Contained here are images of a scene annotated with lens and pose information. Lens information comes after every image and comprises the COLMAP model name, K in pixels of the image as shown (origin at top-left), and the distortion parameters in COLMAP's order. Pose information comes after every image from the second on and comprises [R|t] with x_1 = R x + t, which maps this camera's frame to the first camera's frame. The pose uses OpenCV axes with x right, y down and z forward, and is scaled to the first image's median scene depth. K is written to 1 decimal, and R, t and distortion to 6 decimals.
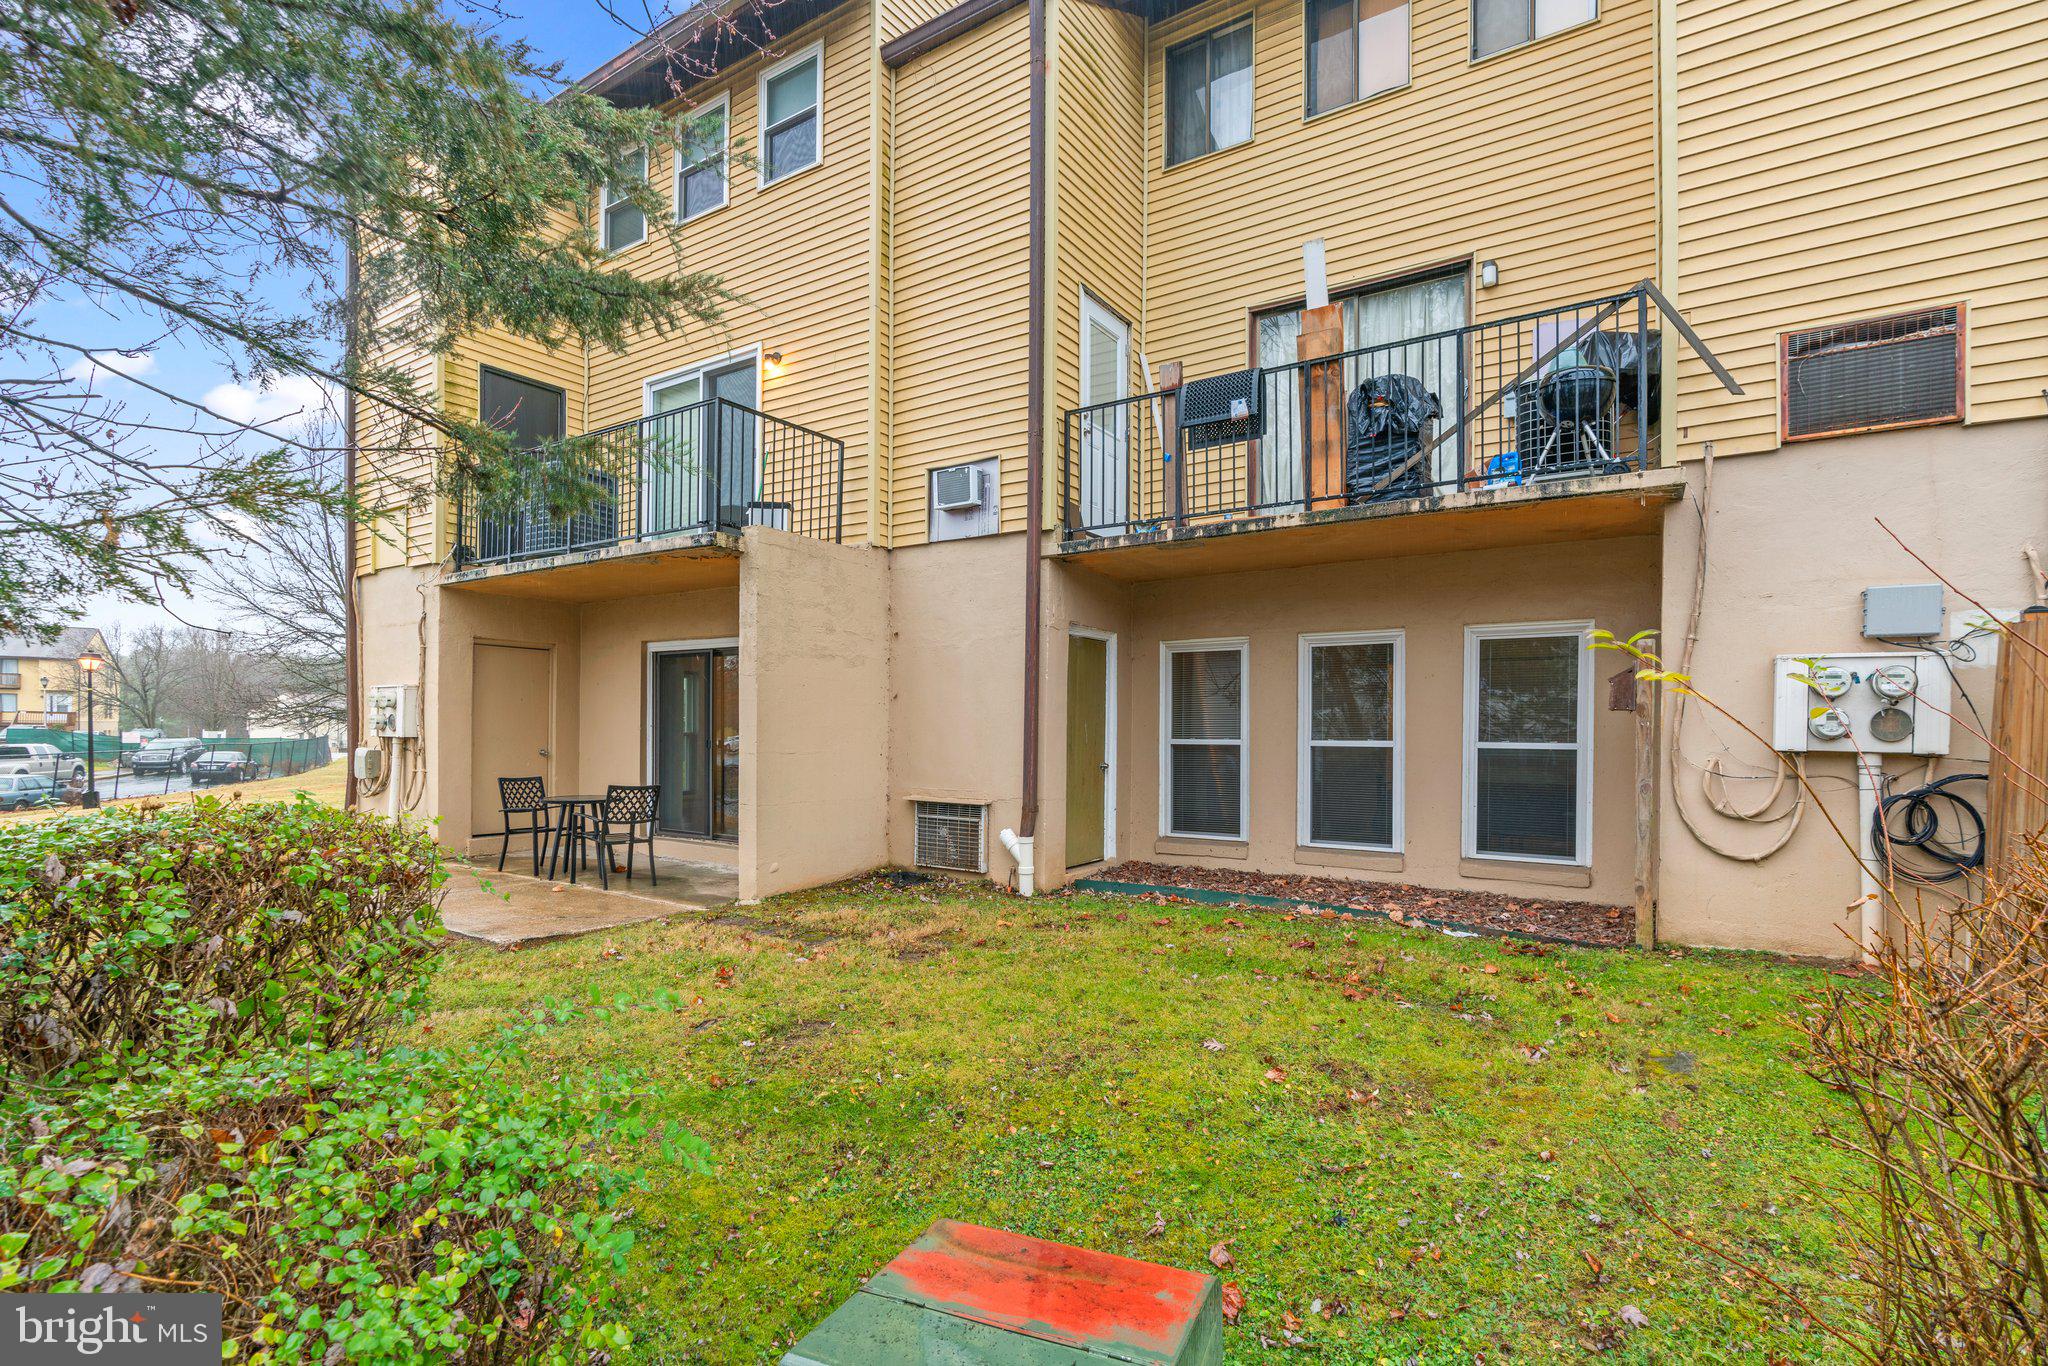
lens RADIAL K [[943.1, 0, 1044.0], [0, 943.1, 708.0], [0, 0, 1]] dist [-0.001407, 0.000143]
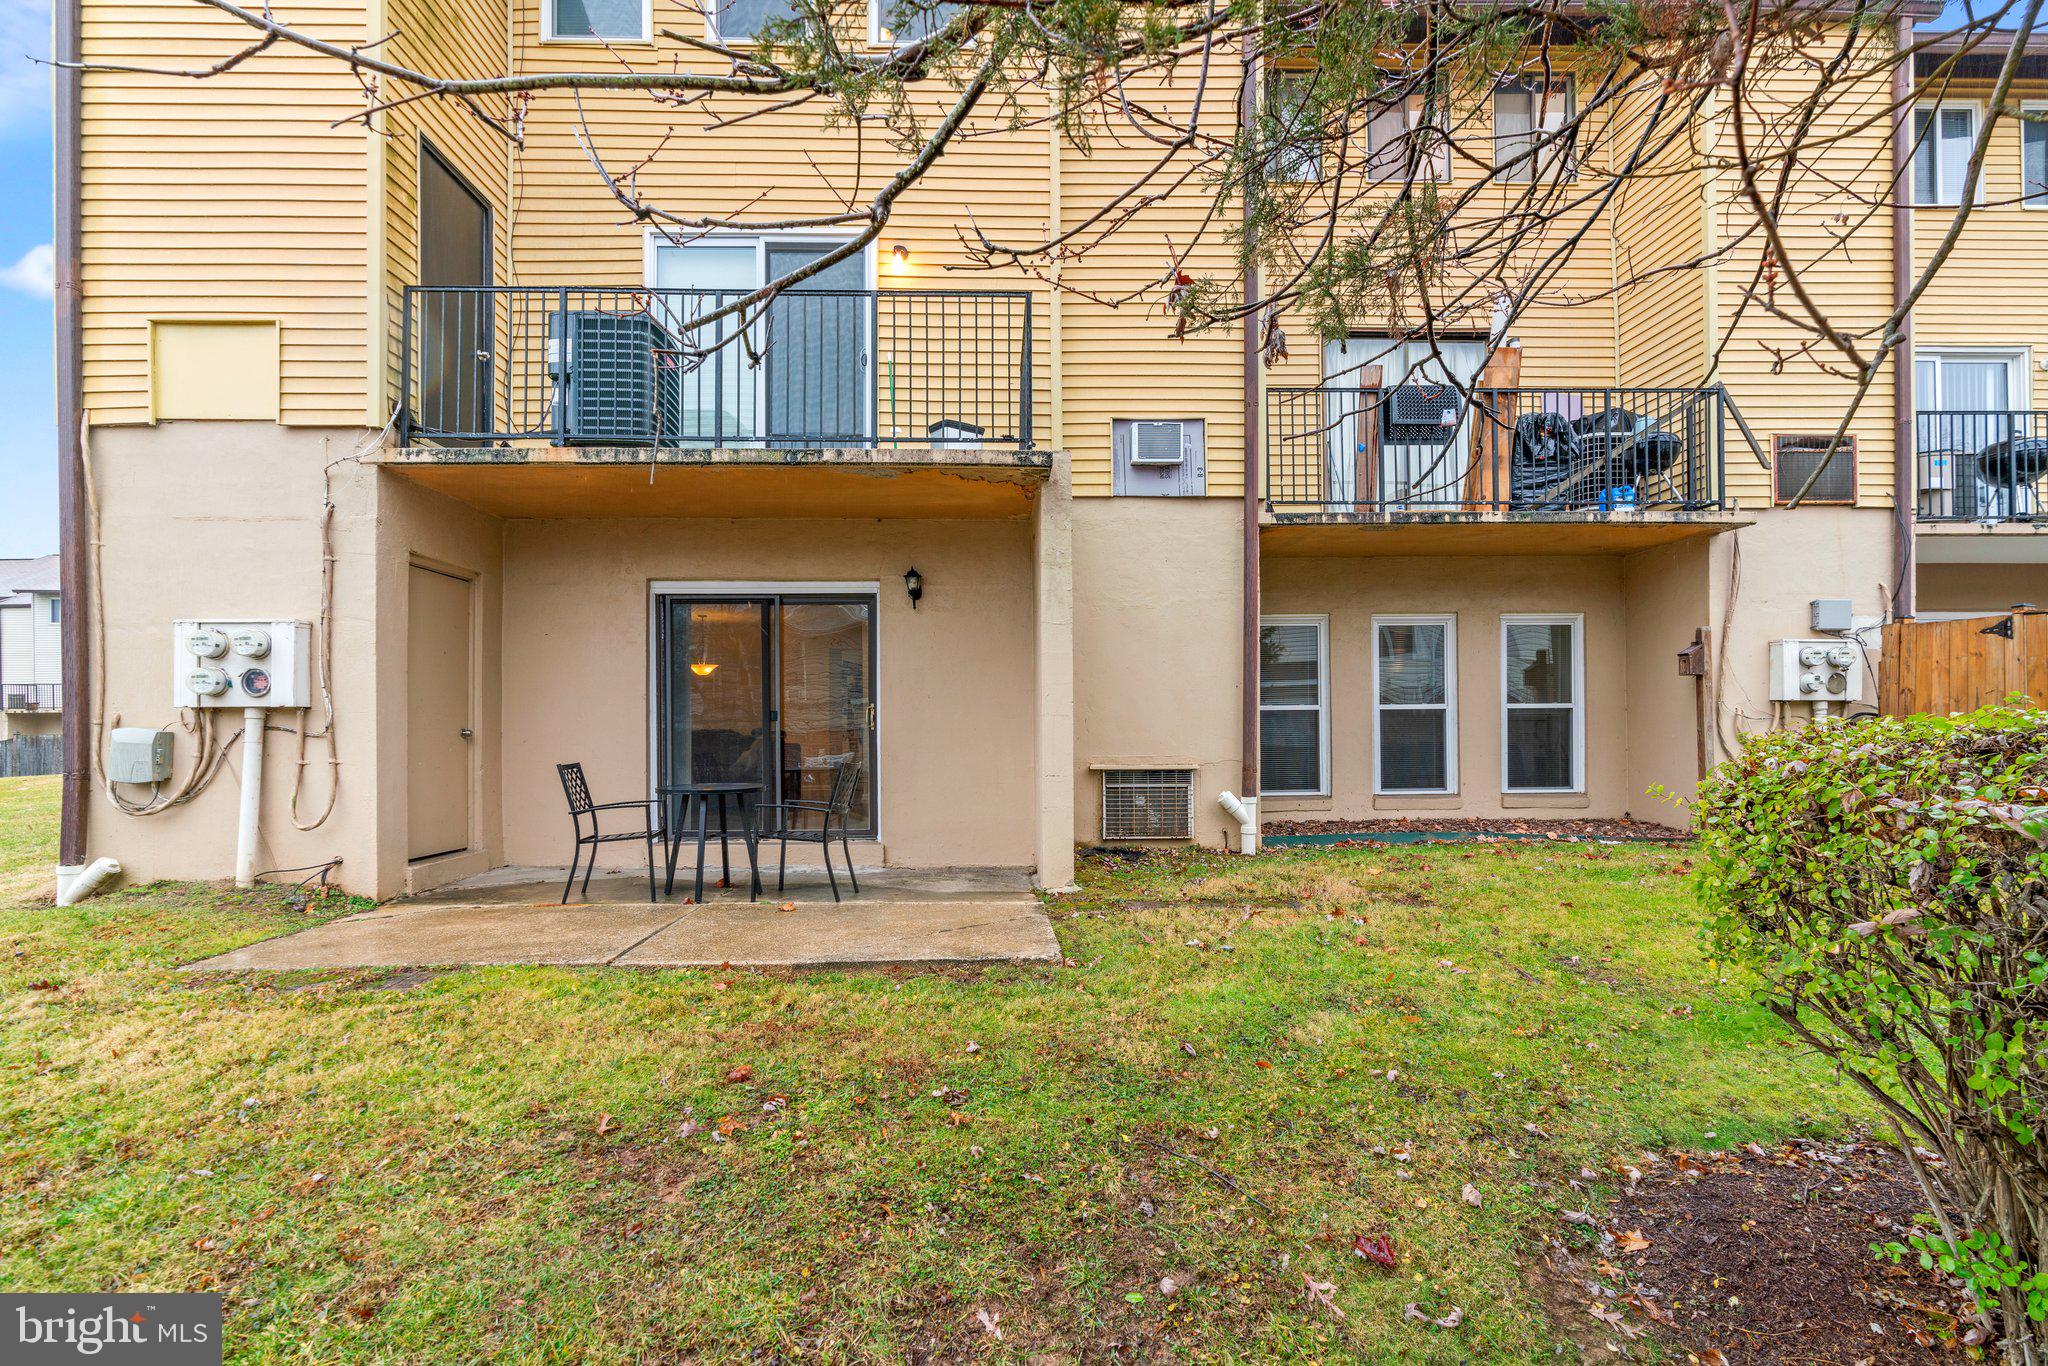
lens RADIAL K [[928.4, 0, 1019.6], [0, 928.4, 701.2], [0, 0, 1]] dist [-0.003087, -0.000033]
pose [[0.824363, 0.003491, 0.566050, -0.788169], [0.000228, 0.999979, -0.006500, 0.039156], [-0.566061, 0.005487, 0.824345, 0.312623]]
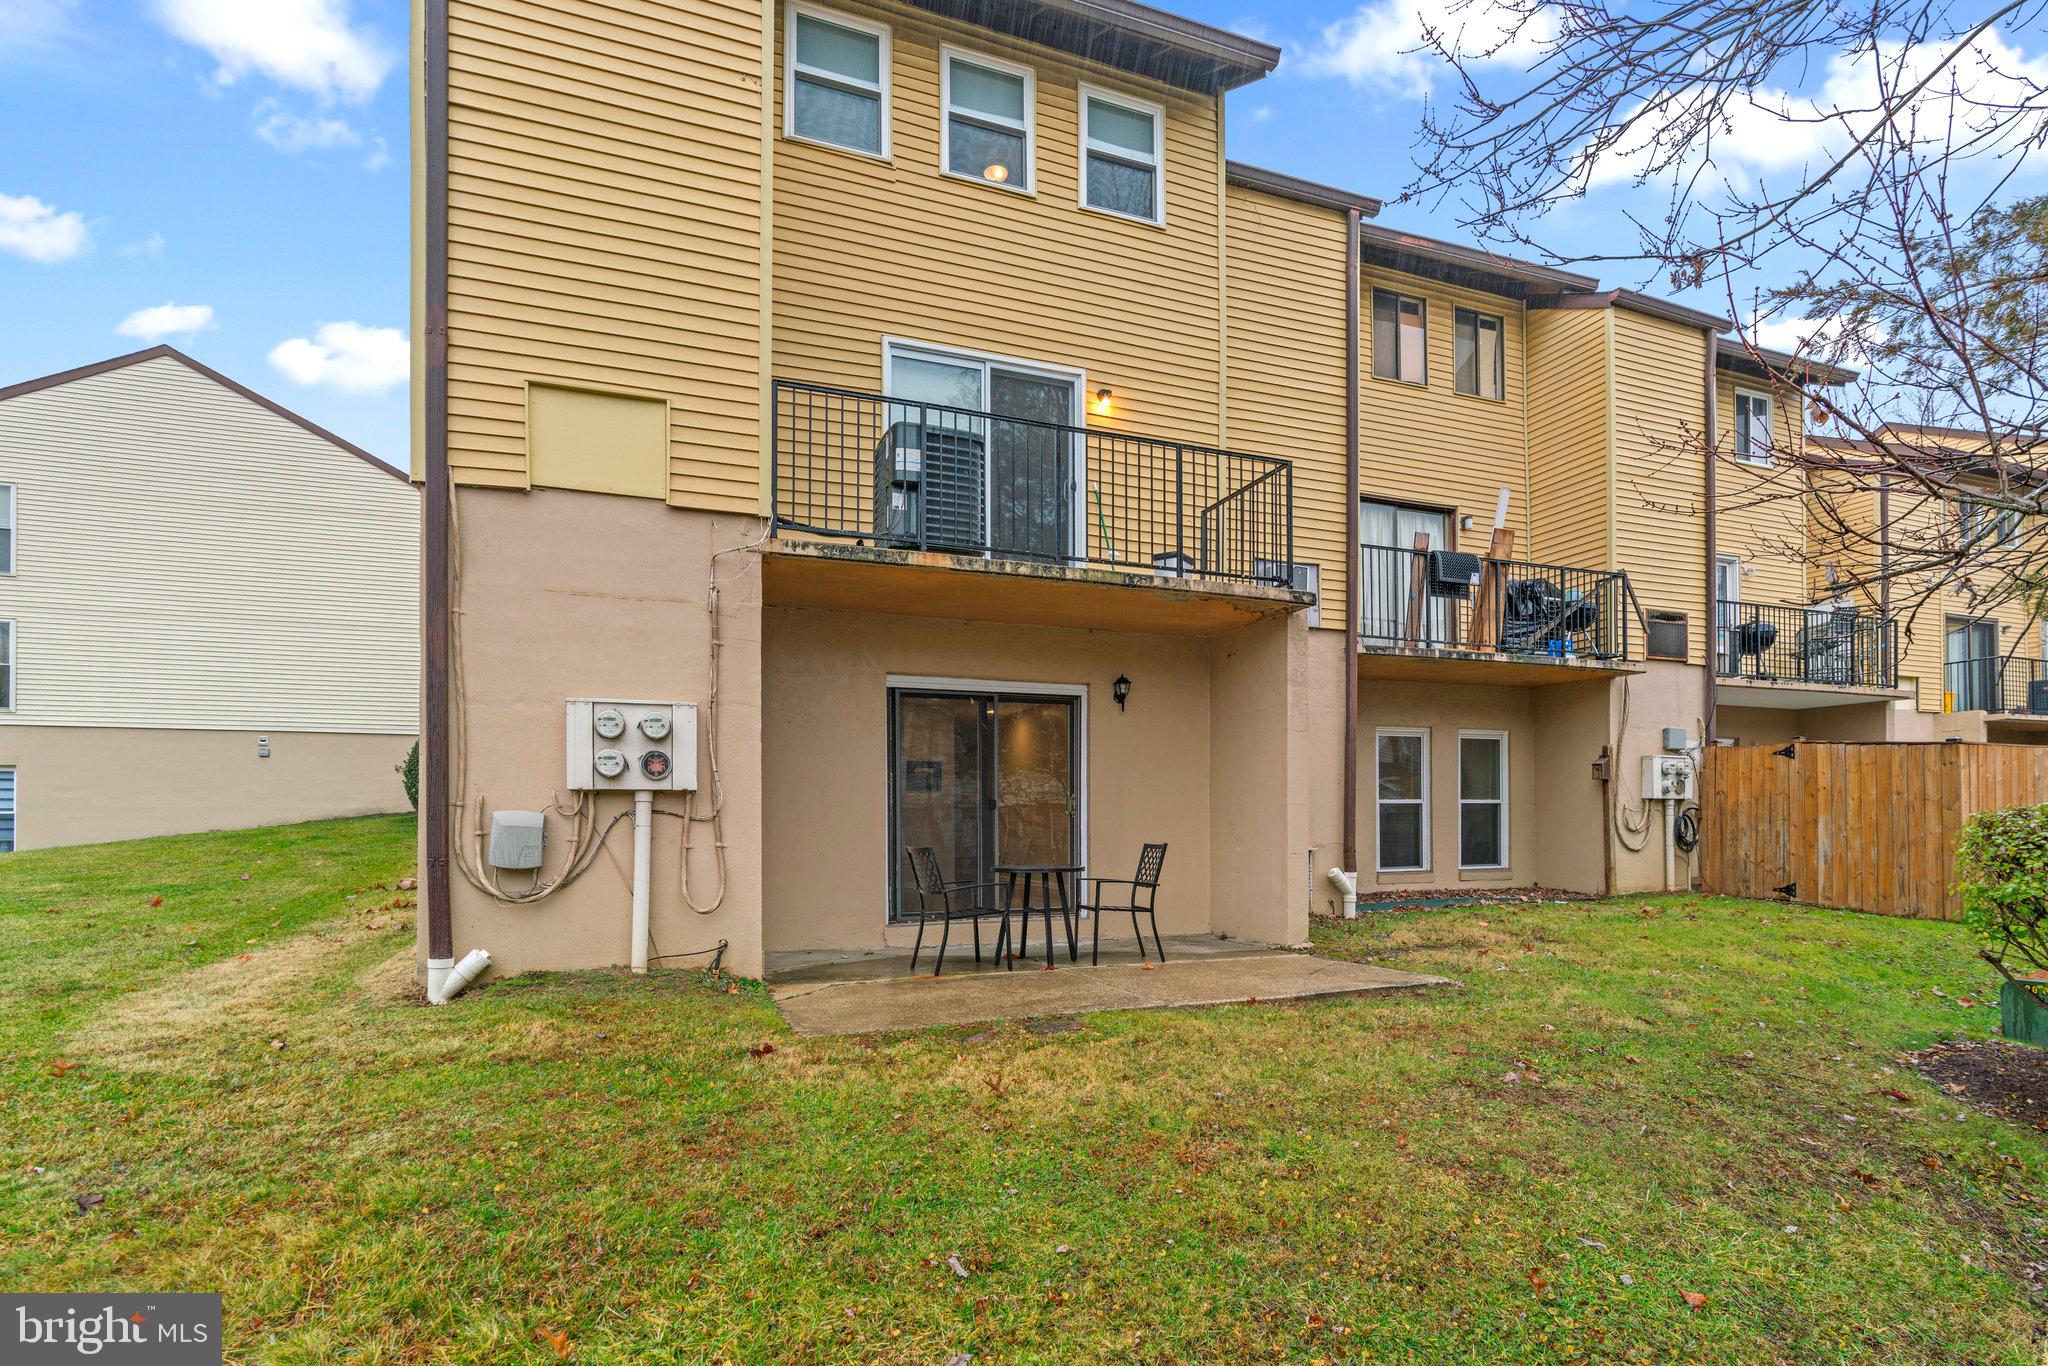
lens RADIAL K [[941.2, 0, 1026.0], [0, 941.2, 797.1], [0, 0, 1]] dist [-0.001026, -0.000228]
pose [[0.602061, 0.011690, 0.798365, -1.287146], [-0.005550, 0.999930, -0.010456, 0.050547], [-0.798431, 0.001864, 0.602083, 0.587652]]
